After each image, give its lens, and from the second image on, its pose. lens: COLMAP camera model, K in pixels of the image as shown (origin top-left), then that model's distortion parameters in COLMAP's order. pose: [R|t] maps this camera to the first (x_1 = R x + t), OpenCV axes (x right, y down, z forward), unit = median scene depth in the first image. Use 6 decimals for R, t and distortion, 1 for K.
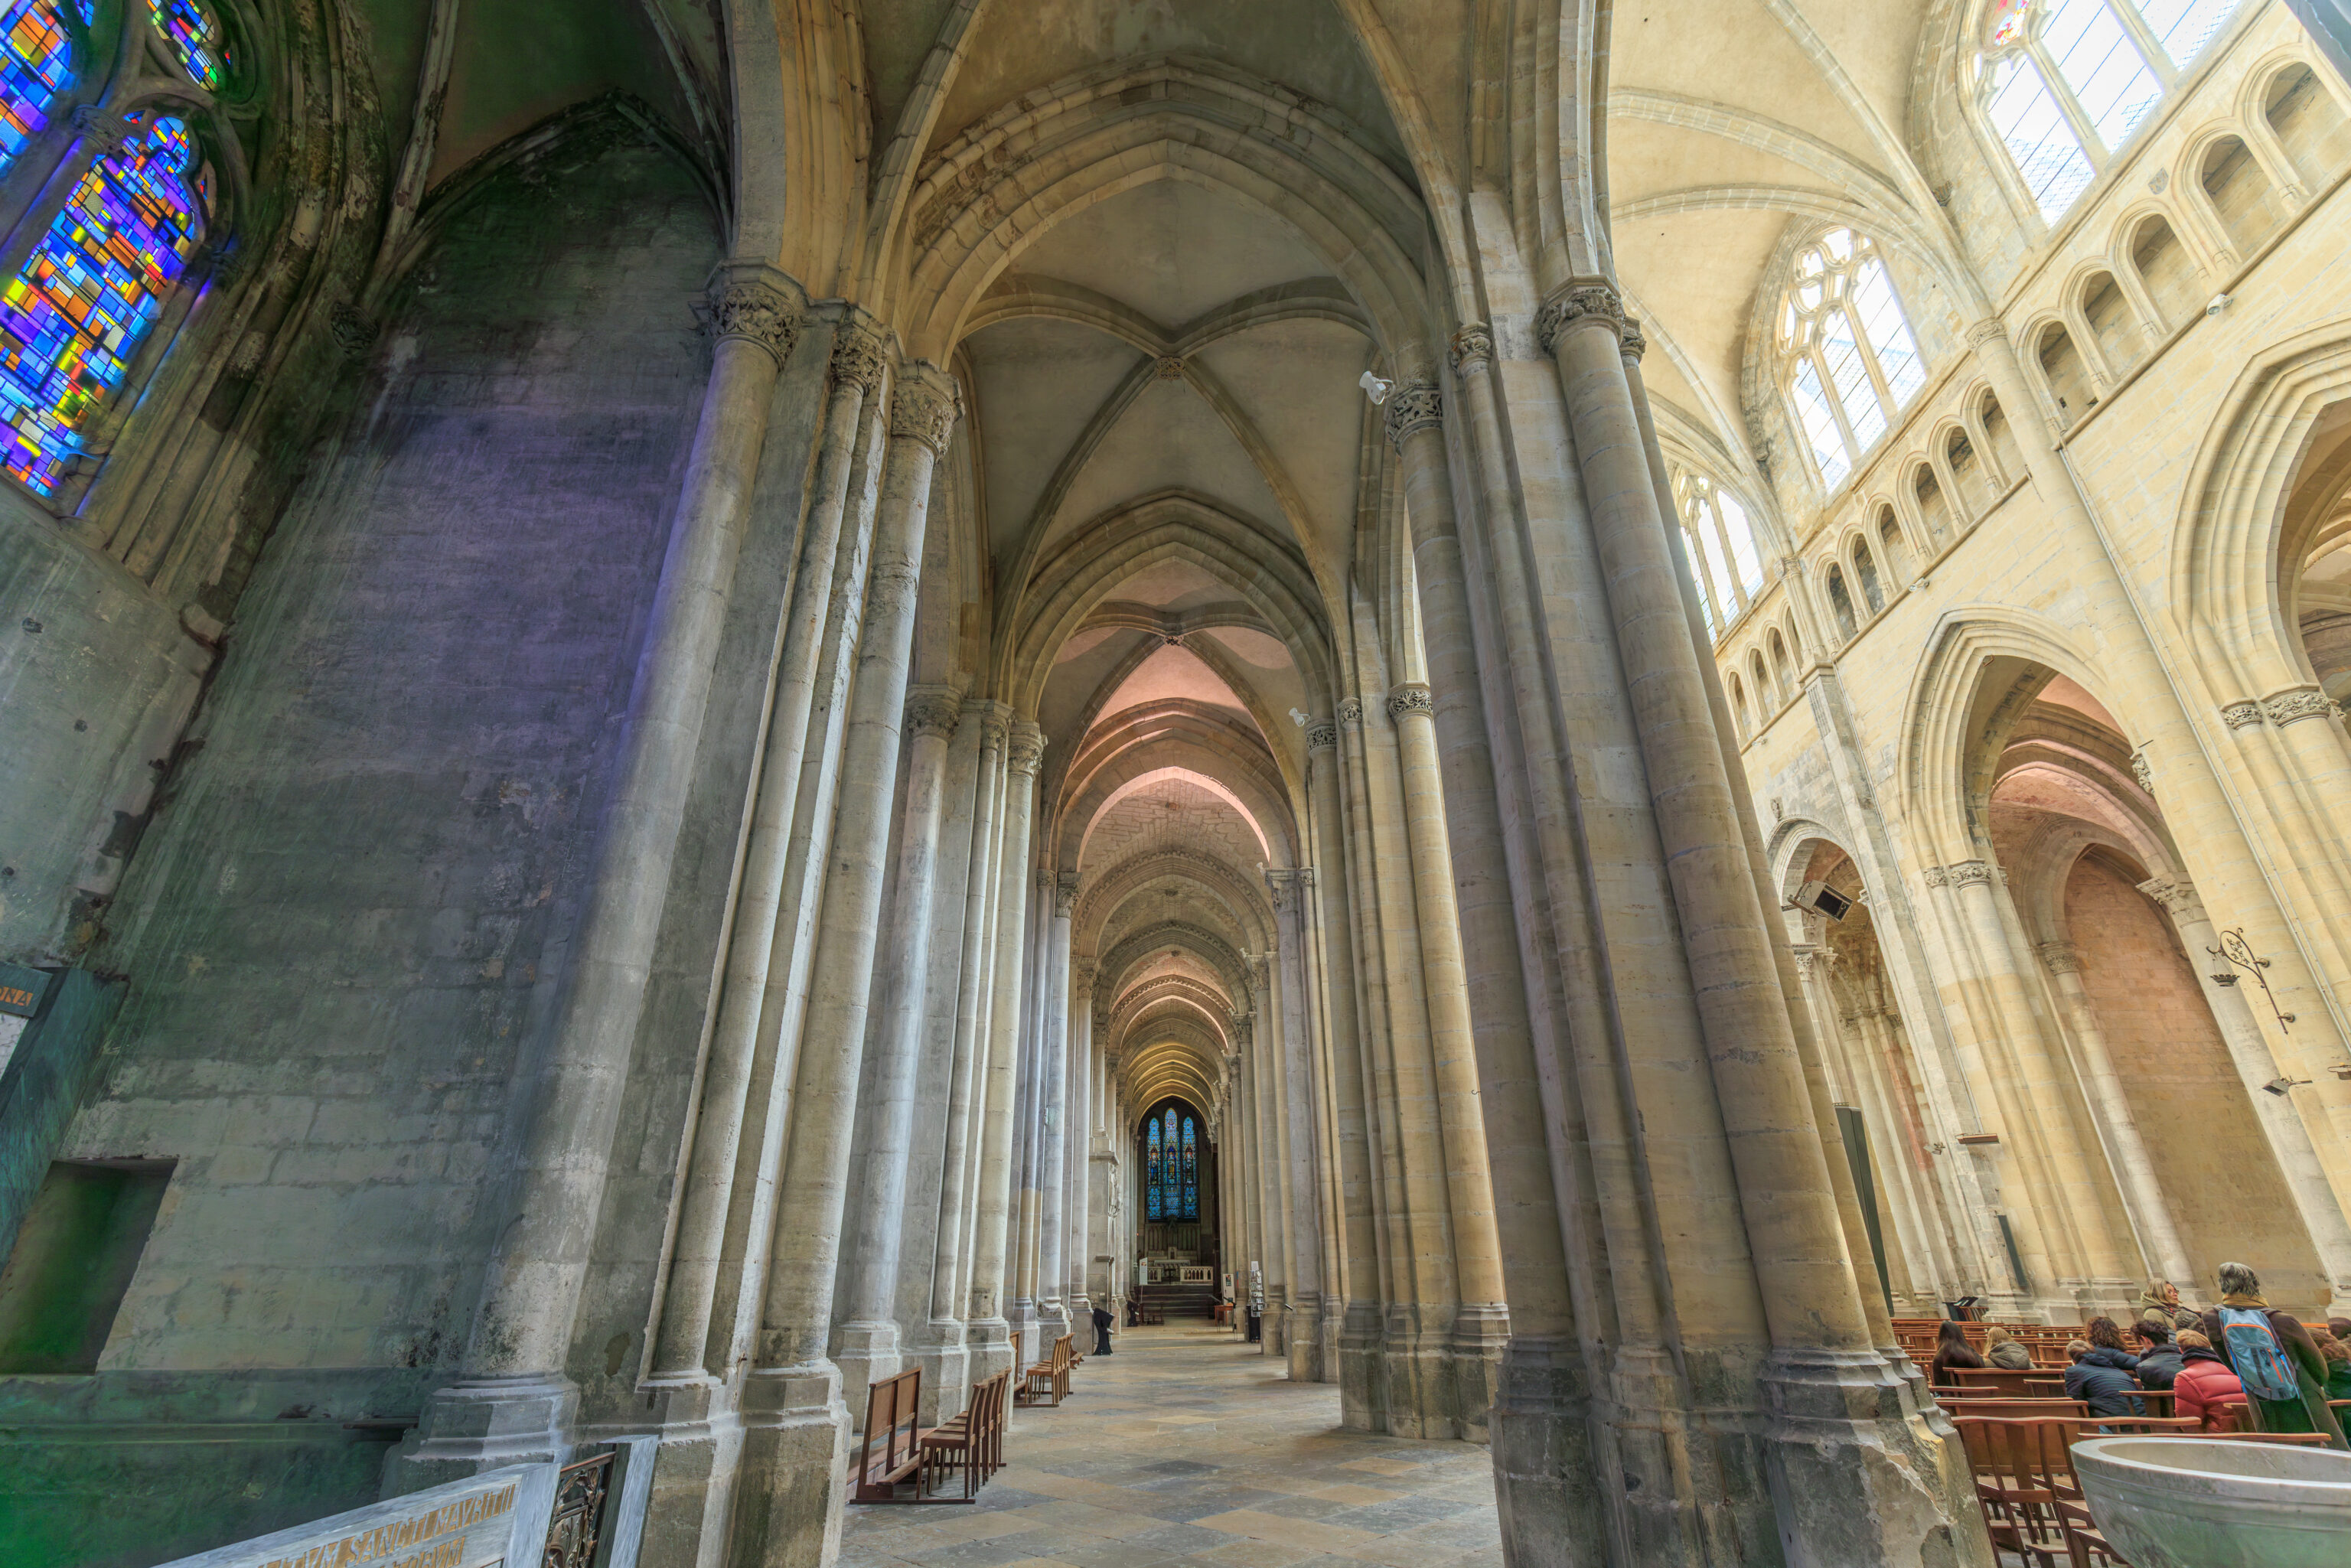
lens RADIAL K [[1059.7, 0, 1152.3], [0, 1059.7, 771.8], [0, 0, 1]] dist [0.007867, -0.001803]
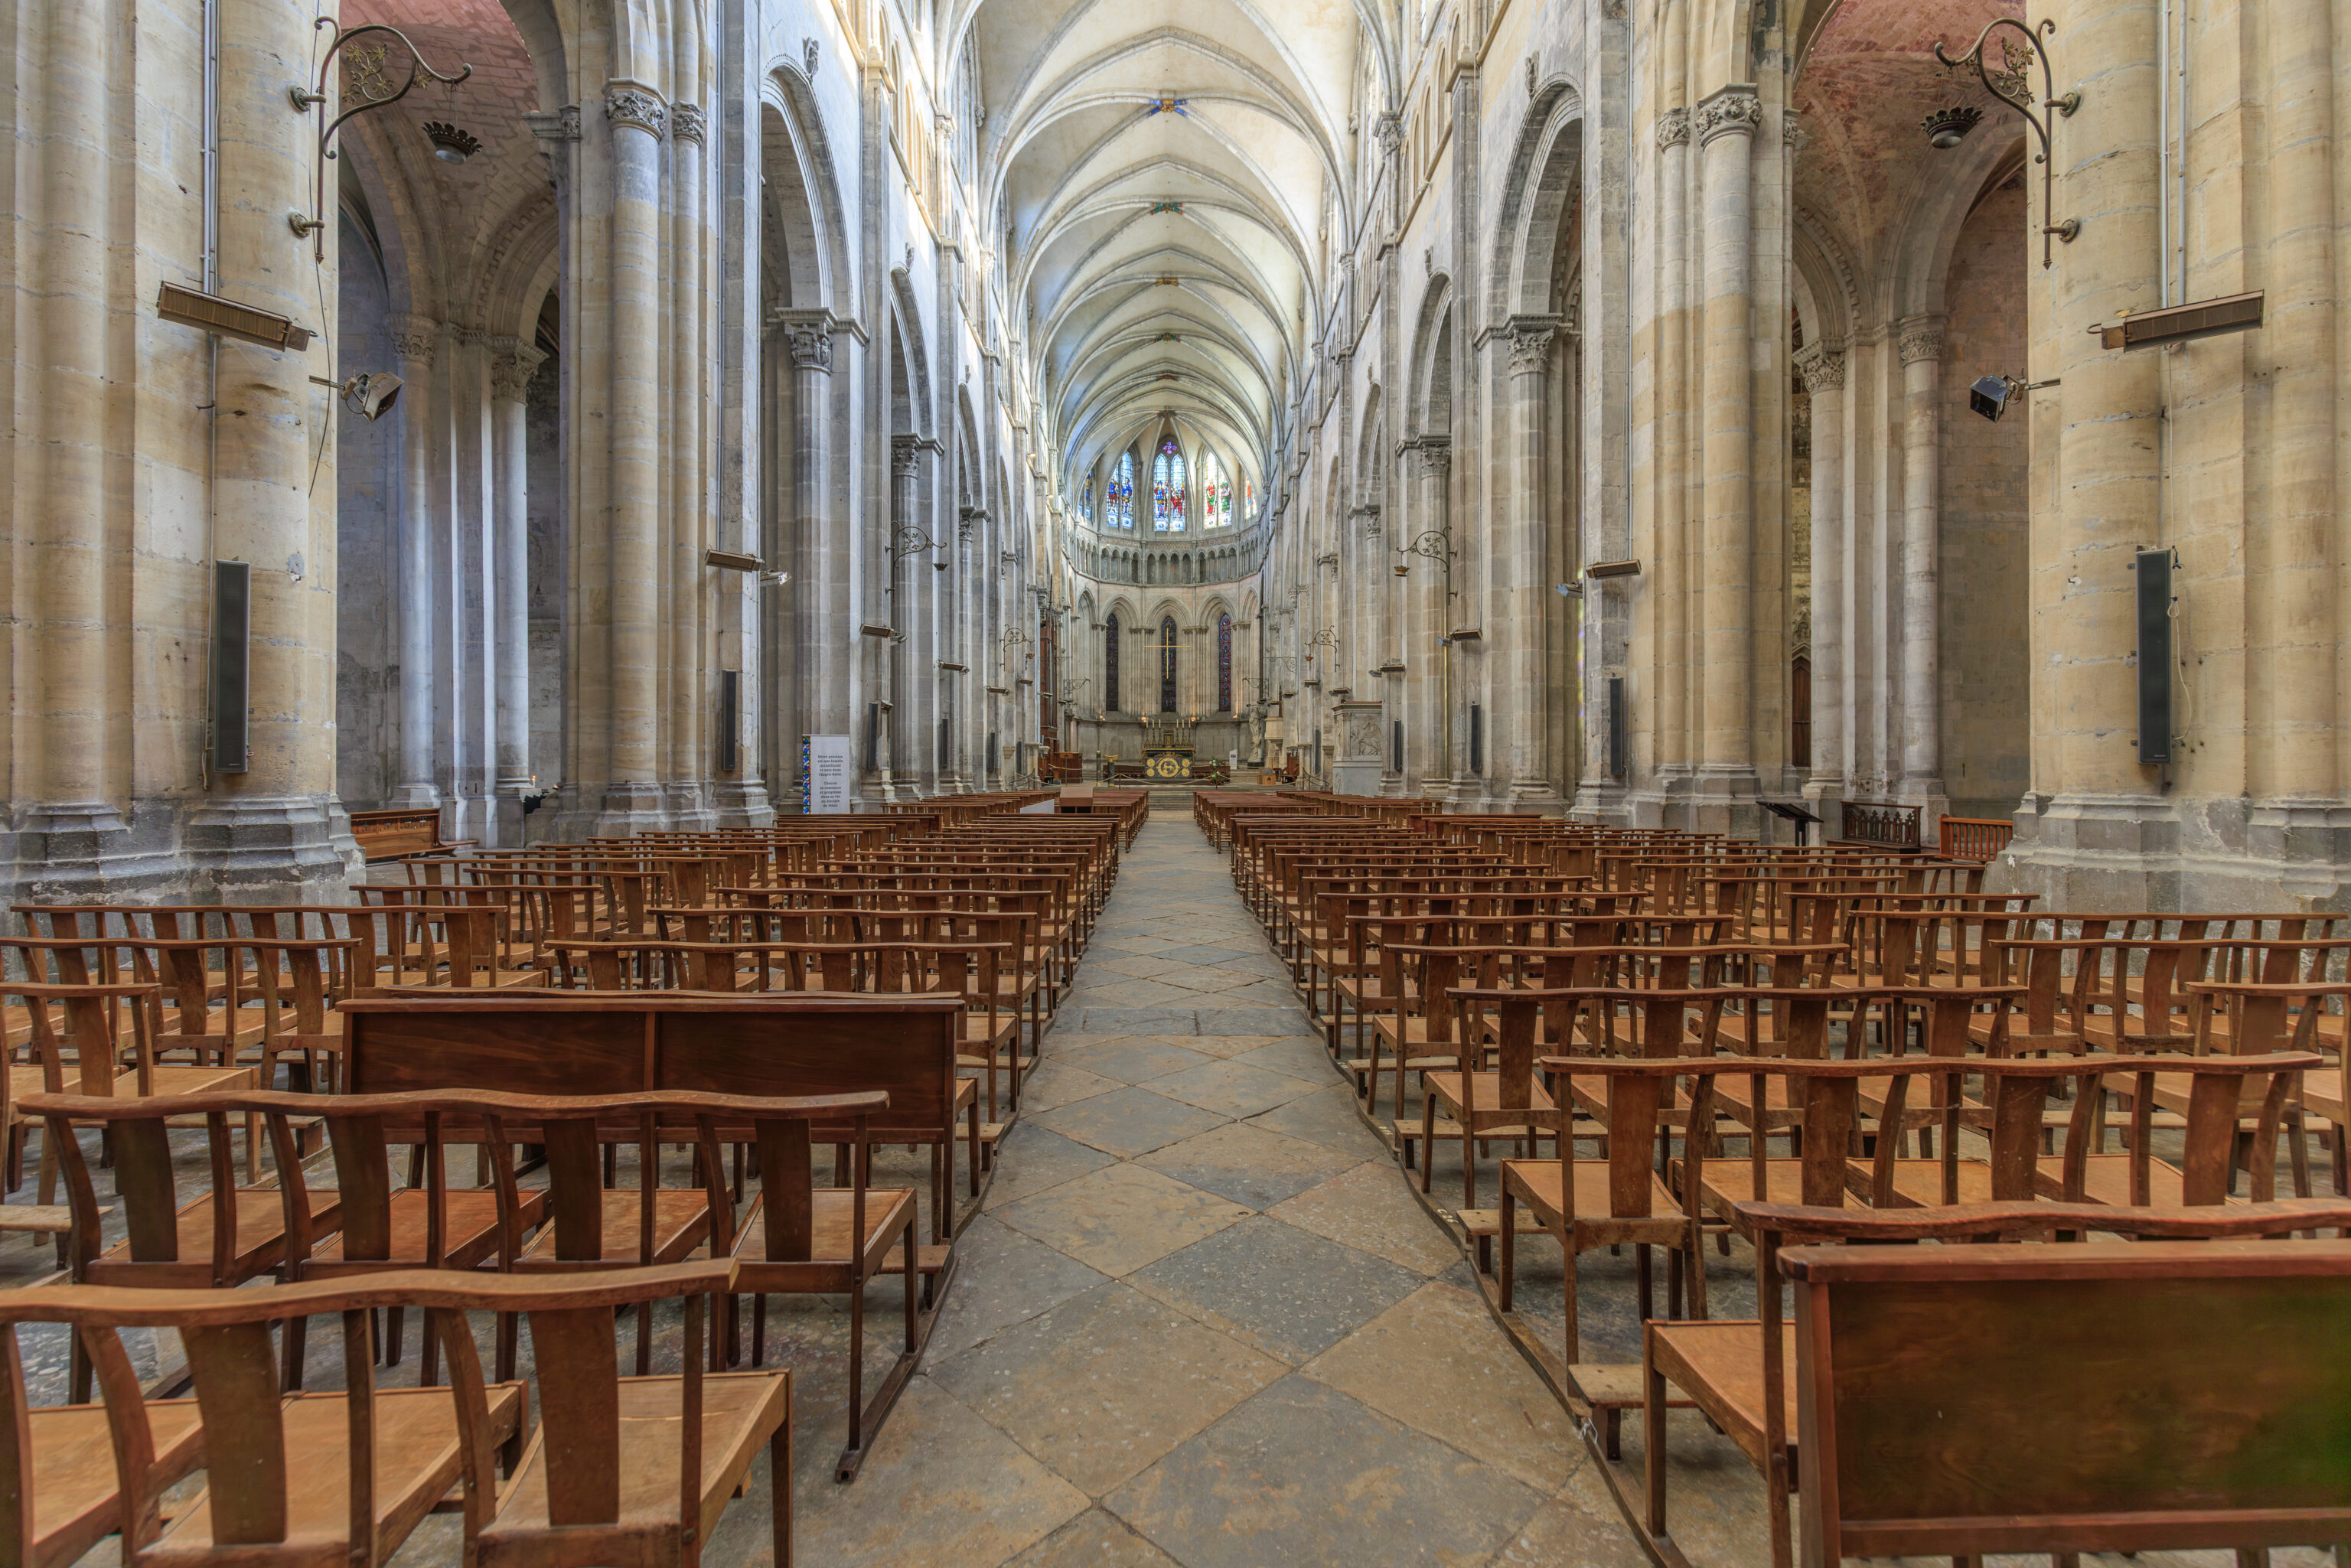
lens RADIAL K [[1059.7, 0, 1161.2], [0, 1059.7, 758.2], [0, 0, 1]] dist [0.007867, -0.001803]
pose [[0.999966, 0.008006, -0.002189, 0.502016], [-0.006333, 0.906462, 0.422240, 0.177963], [0.005365, -0.422212, 0.906481, 0.365172]]
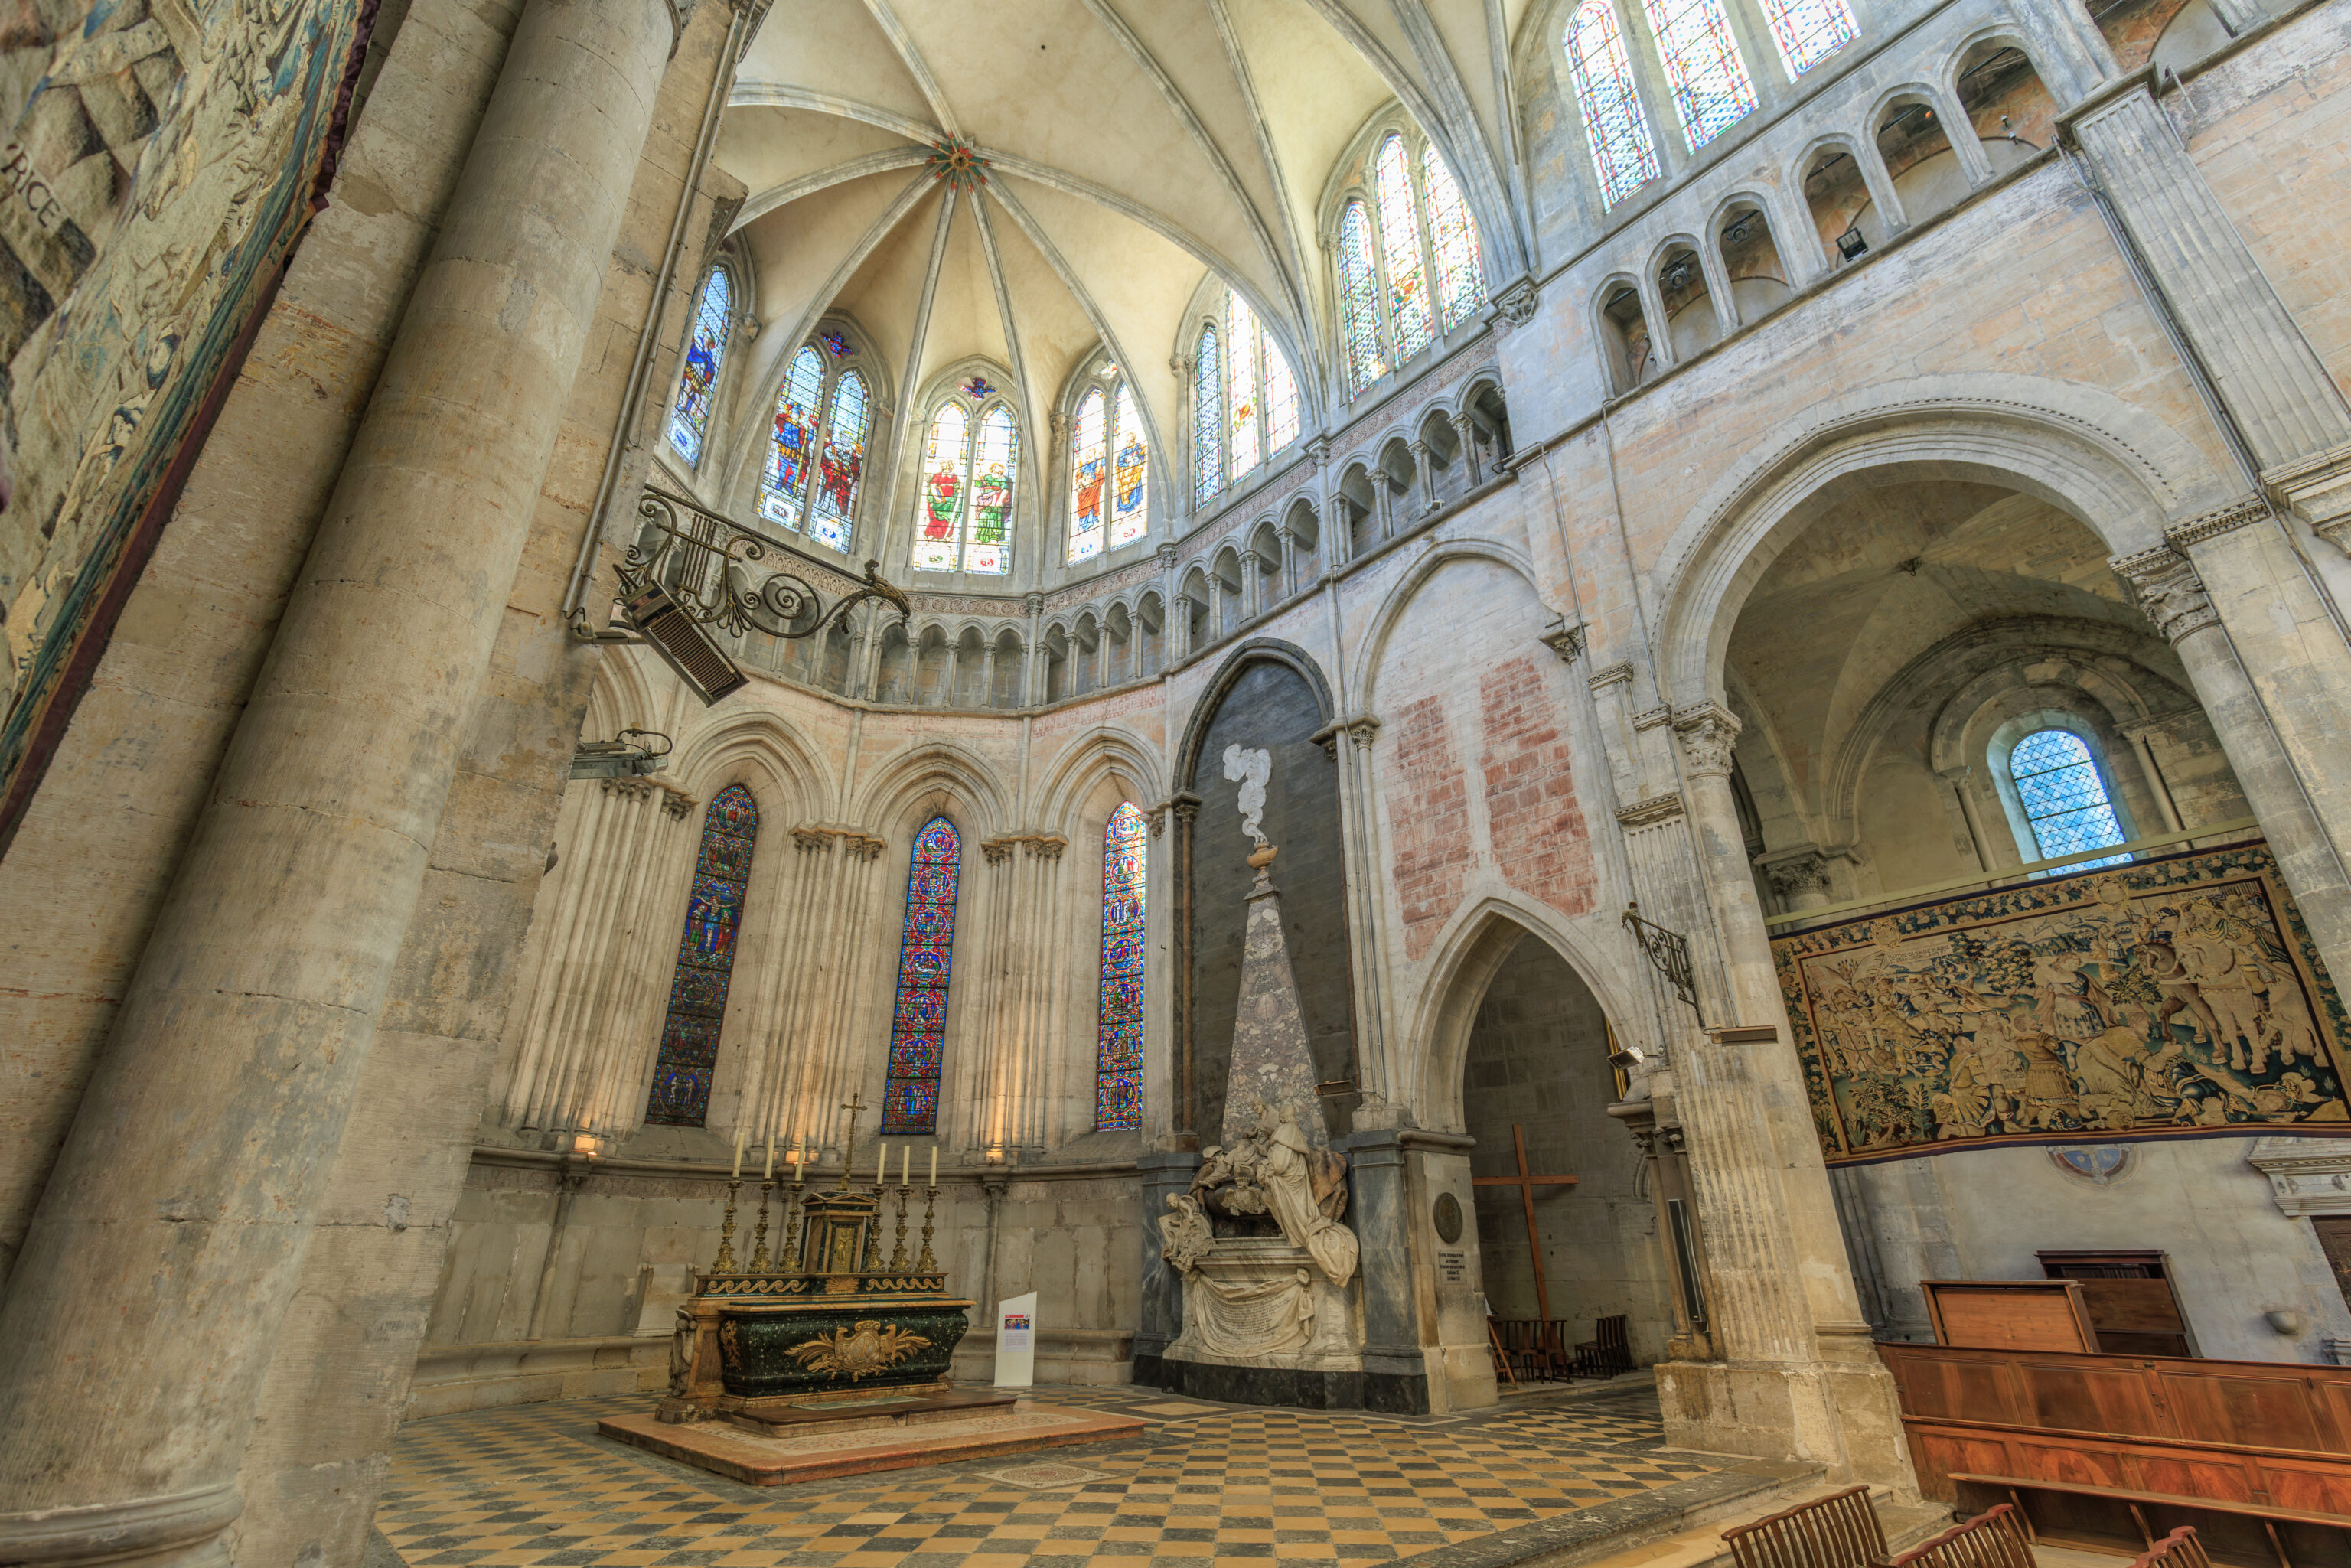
lens RADIAL K [[1059.7, 0, 1178.5], [0, 1059.7, 780.3], [0, 0, 1]] dist [0.007867, -0.001803]
pose [[0.738133, 0.293299, 0.607565, 0.215745], [-0.296727, 0.949913, -0.098071, 1.161364], [-0.605898, -0.107892, 0.788192, 2.575900]]
